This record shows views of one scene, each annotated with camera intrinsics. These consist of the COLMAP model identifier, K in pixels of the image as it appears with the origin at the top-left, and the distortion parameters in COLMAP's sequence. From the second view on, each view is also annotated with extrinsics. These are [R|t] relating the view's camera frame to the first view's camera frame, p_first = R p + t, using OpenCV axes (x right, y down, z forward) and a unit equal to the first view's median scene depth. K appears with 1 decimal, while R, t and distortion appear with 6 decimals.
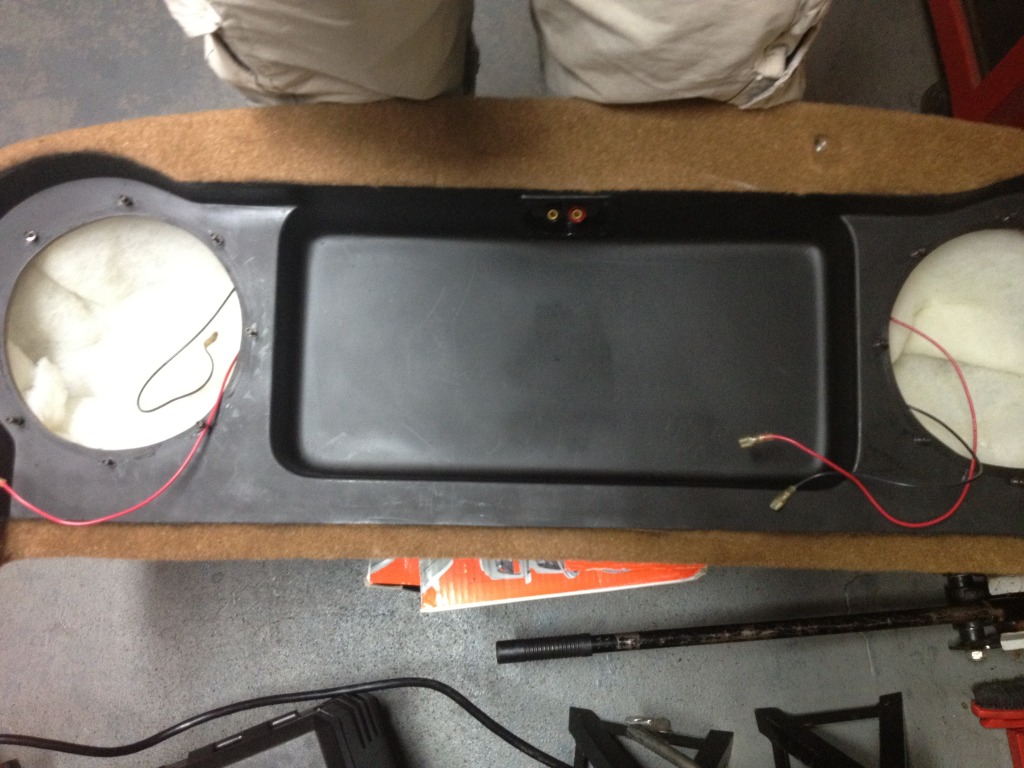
lens RADIAL K [[977.7, 0, 516.6], [0, 977.7, 385.7], [0, 0, 1]] dist [0.181310, -0.400196]
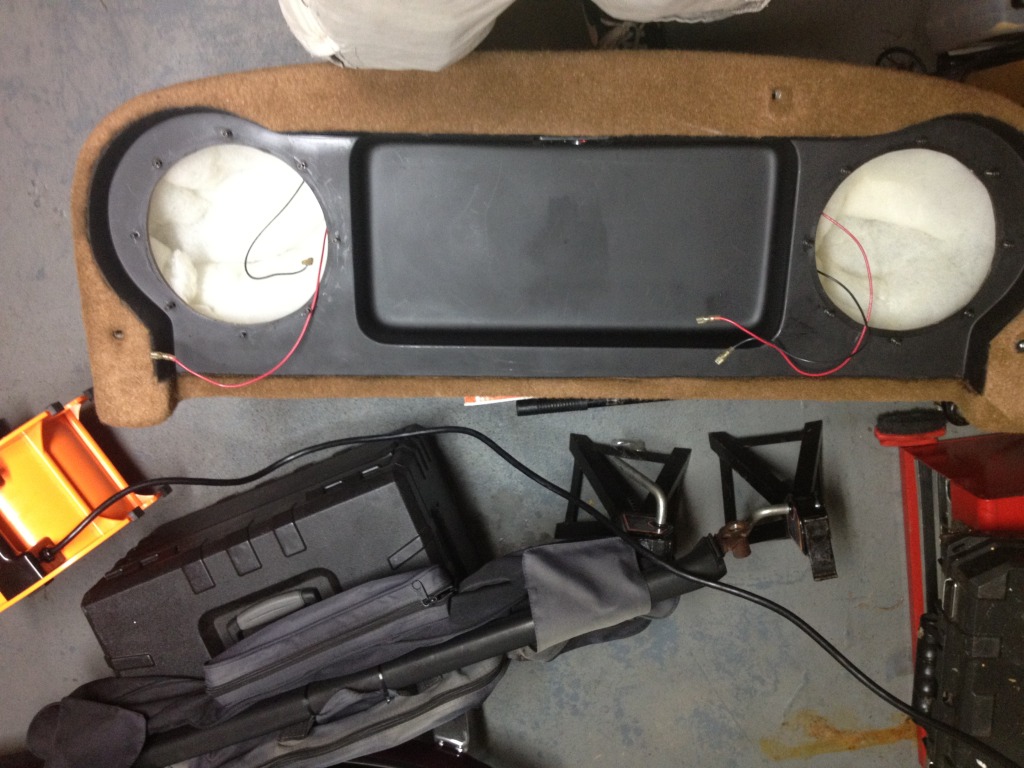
lens RADIAL K [[1037.6, 0, 518.7], [0, 1037.6, 384.4], [0, 0, 1]] dist [0.250388, -0.724415]
pose [[0.999958, -0.008762, 0.002601, -0.027467], [0.006932, 0.912484, 0.409053, -0.443726], [-0.005957, -0.409017, 0.912507, -0.361035]]
